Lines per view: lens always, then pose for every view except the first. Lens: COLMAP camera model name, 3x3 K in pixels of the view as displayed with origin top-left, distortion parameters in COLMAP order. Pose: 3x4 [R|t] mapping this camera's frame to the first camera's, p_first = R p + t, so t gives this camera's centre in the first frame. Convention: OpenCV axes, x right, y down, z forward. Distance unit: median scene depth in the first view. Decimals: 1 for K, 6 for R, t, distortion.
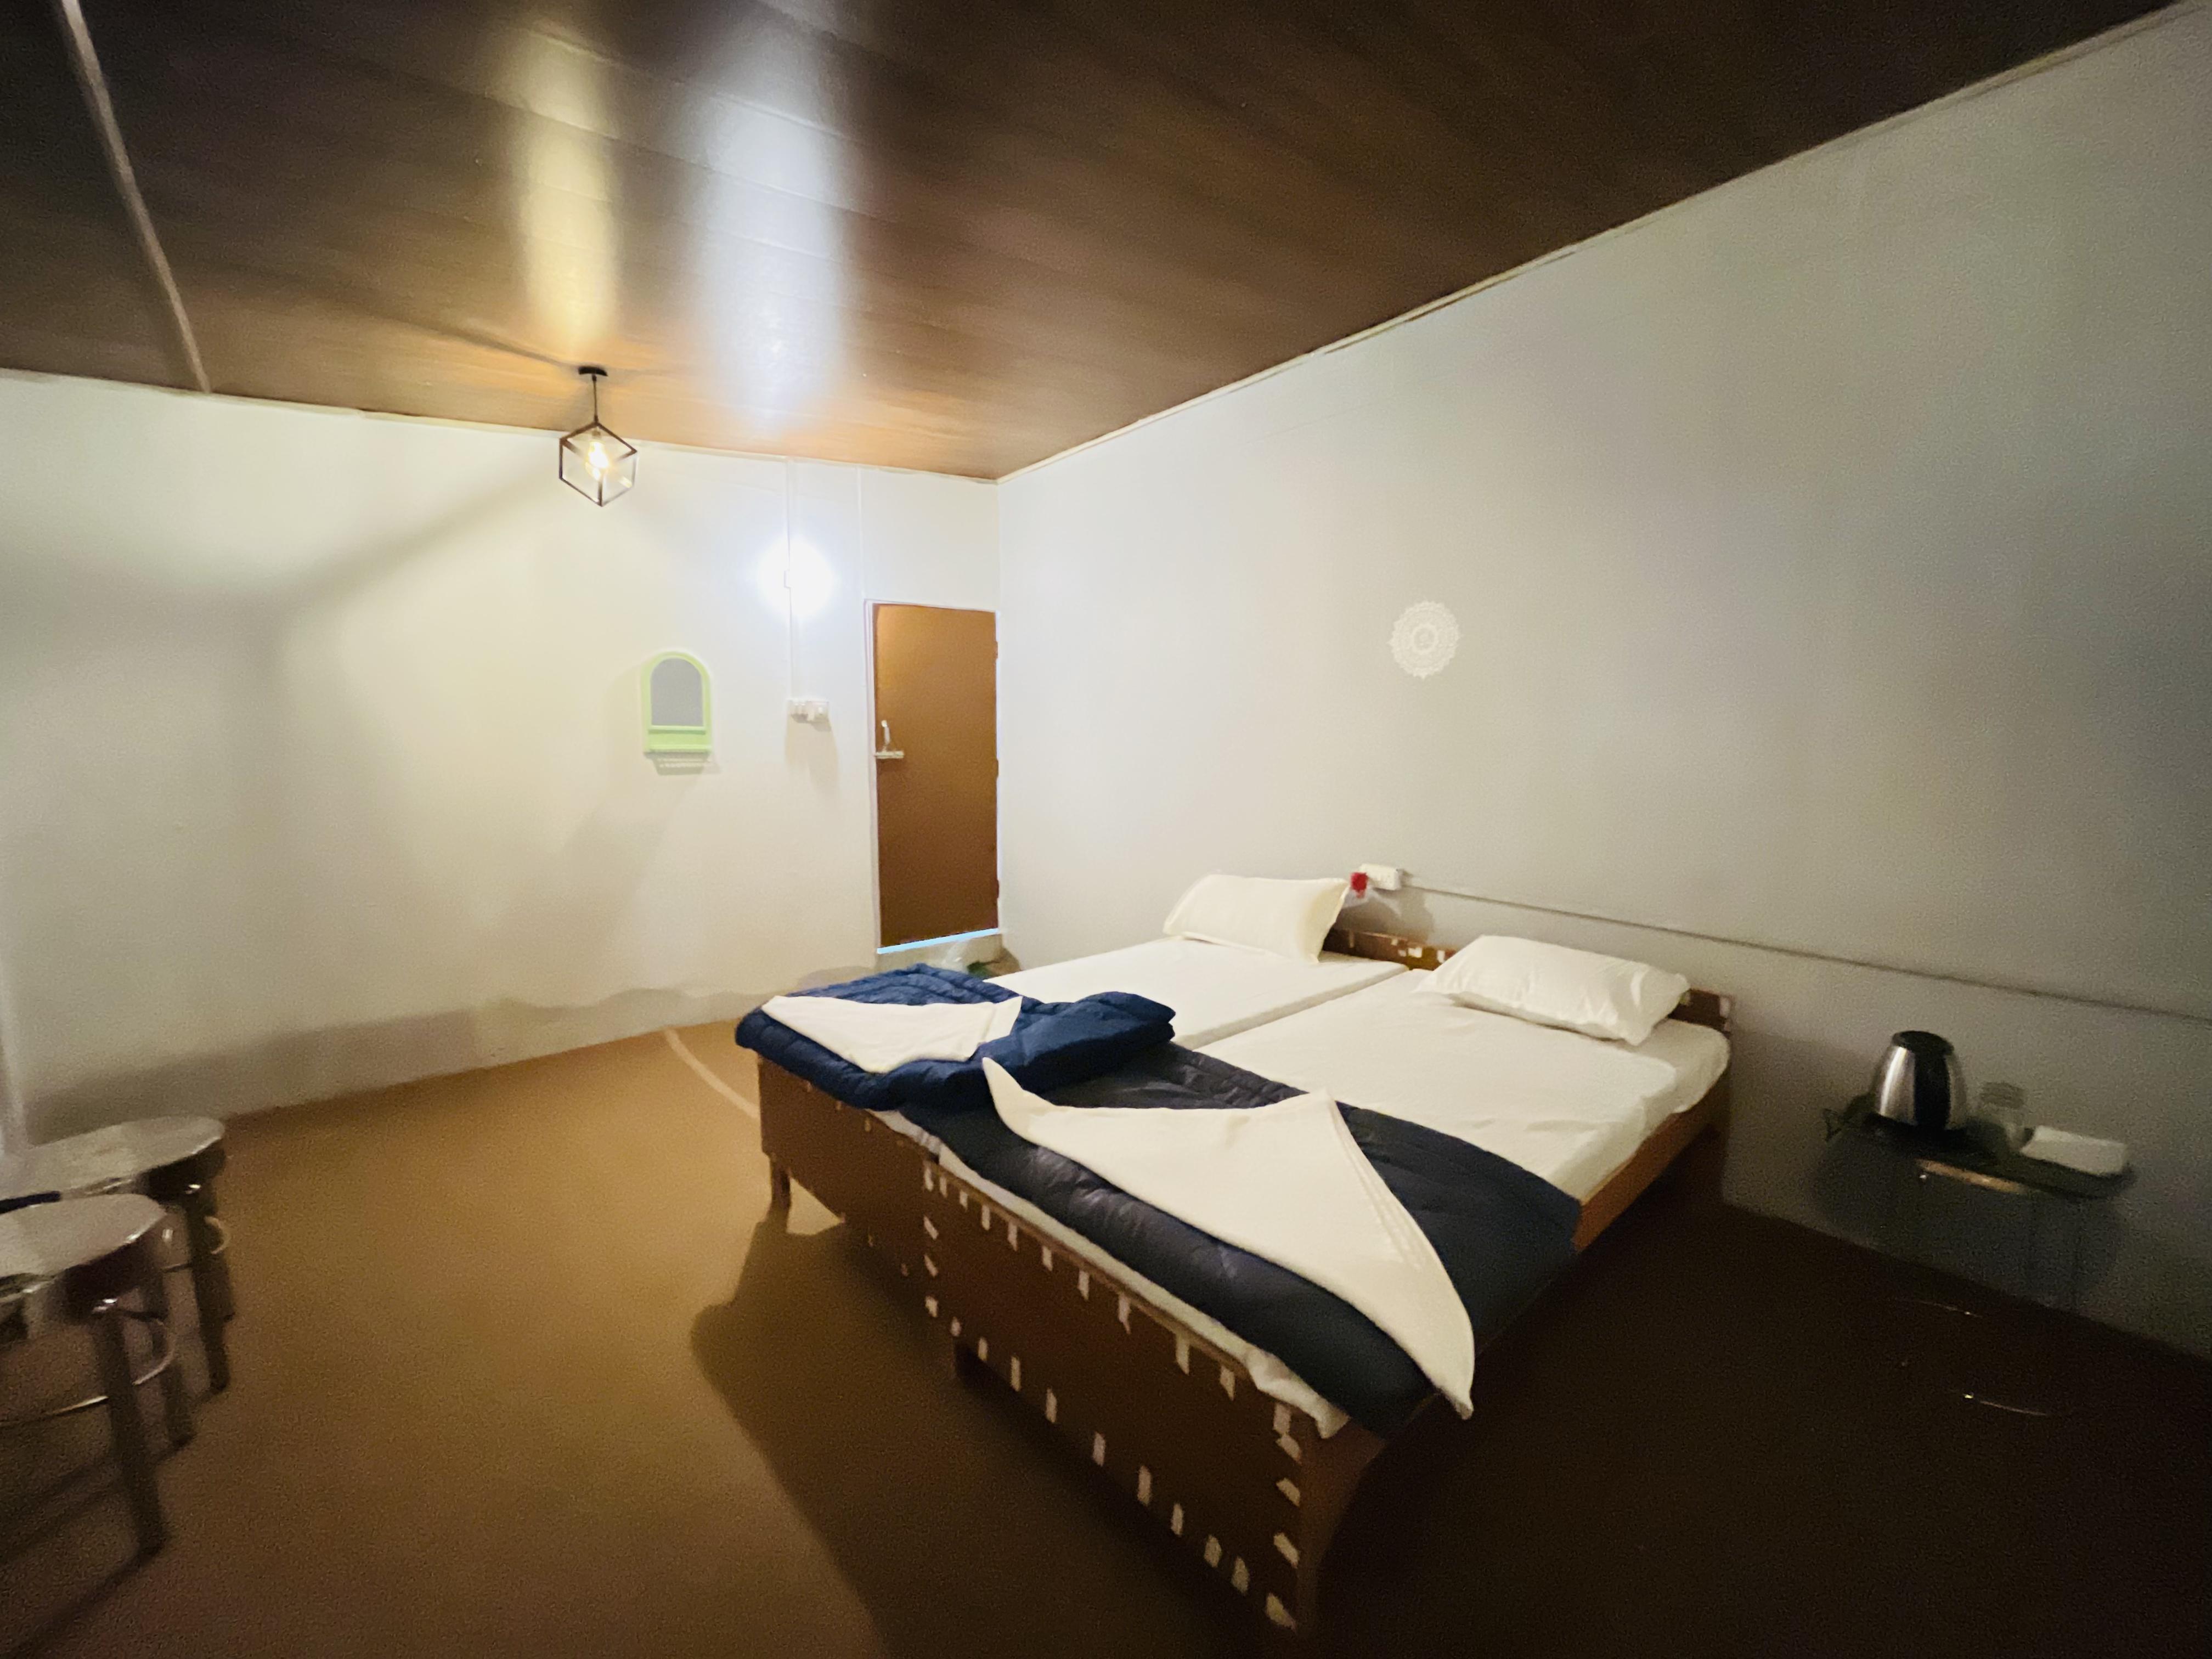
lens RADIAL K [[890.3, 0, 1106.0], [0, 890.3, 829.5], [0, 0, 1]] dist [-0.002384, 0.000347]
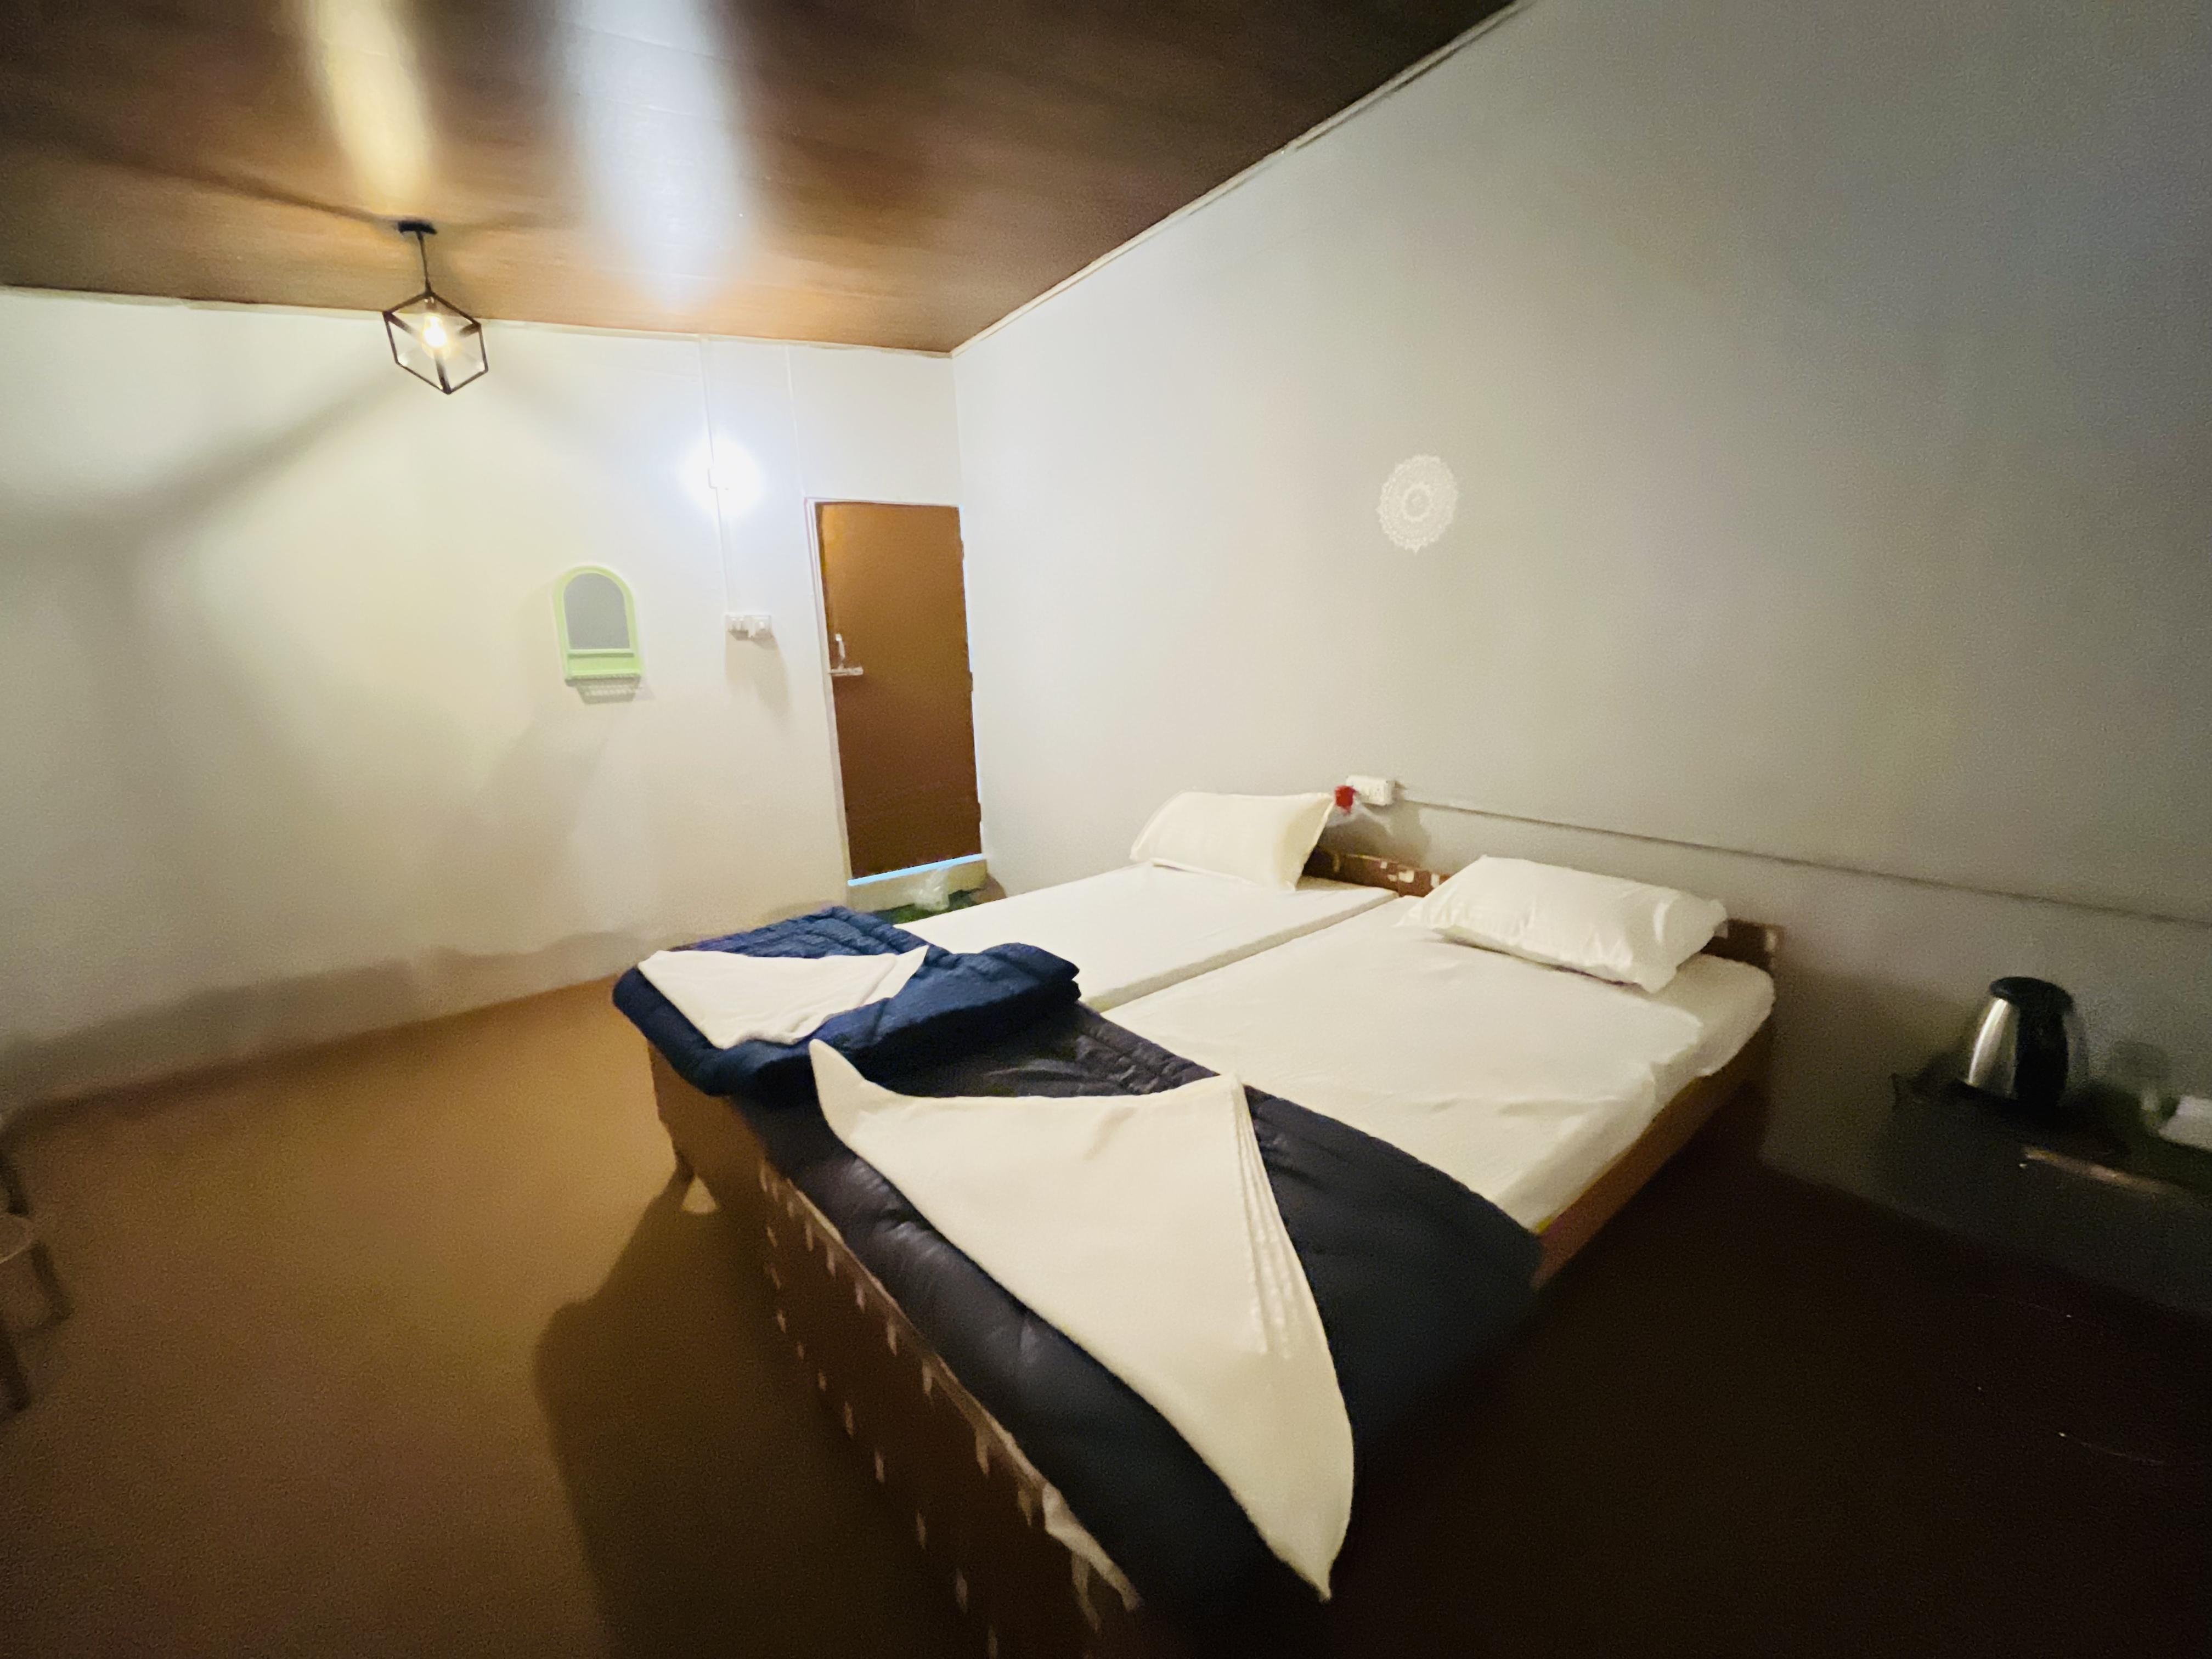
lens RADIAL K [[890.3, 0, 1106.0], [0, 890.3, 829.5], [0, 0, 1]] dist [-0.002384, 0.000347]
pose [[0.997939, -0.031711, -0.055786, 0.107905], [0.037061, 0.994531, 0.097642, -0.002730], [0.052385, -0.099508, 0.993657, 0.133764]]
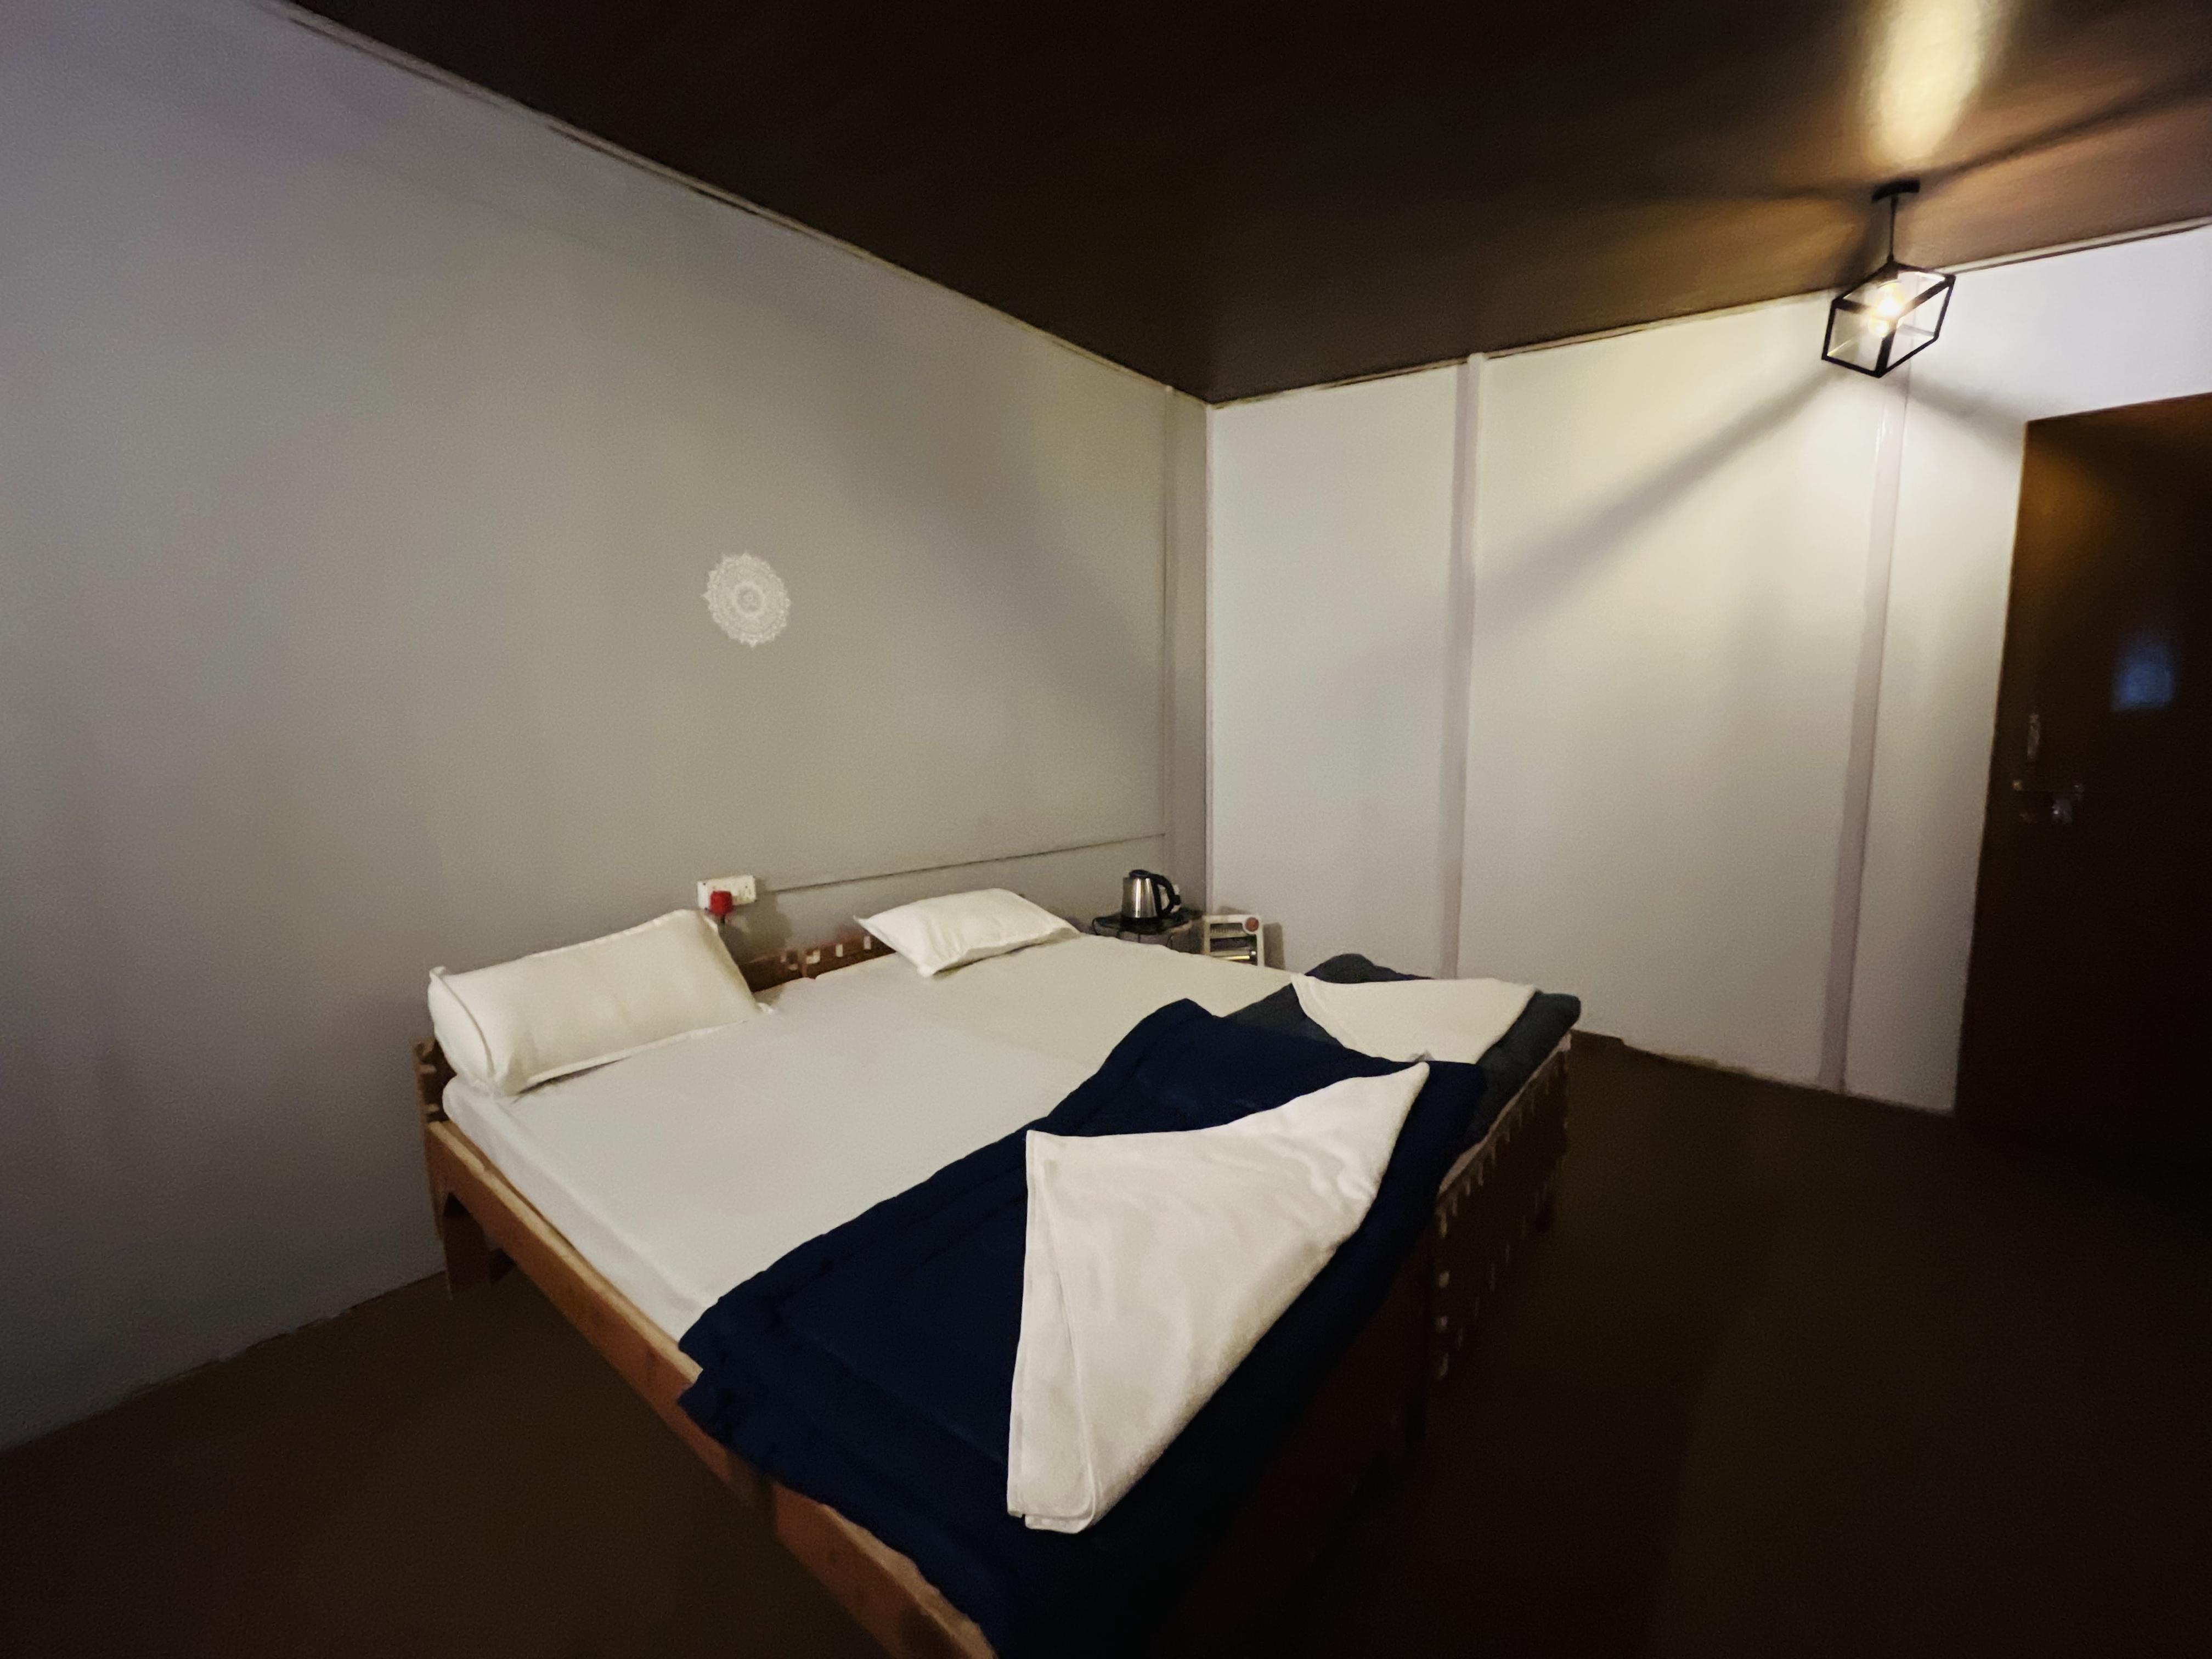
lens RADIAL K [[890.3, 0, 1106.0], [0, 890.3, 829.5], [0, 0, 1]] dist [-0.002384, 0.000347]
pose [[-0.143100, -0.130096, 0.981121, -0.563064], [0.123208, 0.981270, 0.148086, -0.085811], [-0.982009, 0.142073, -0.124390, 0.827368]]
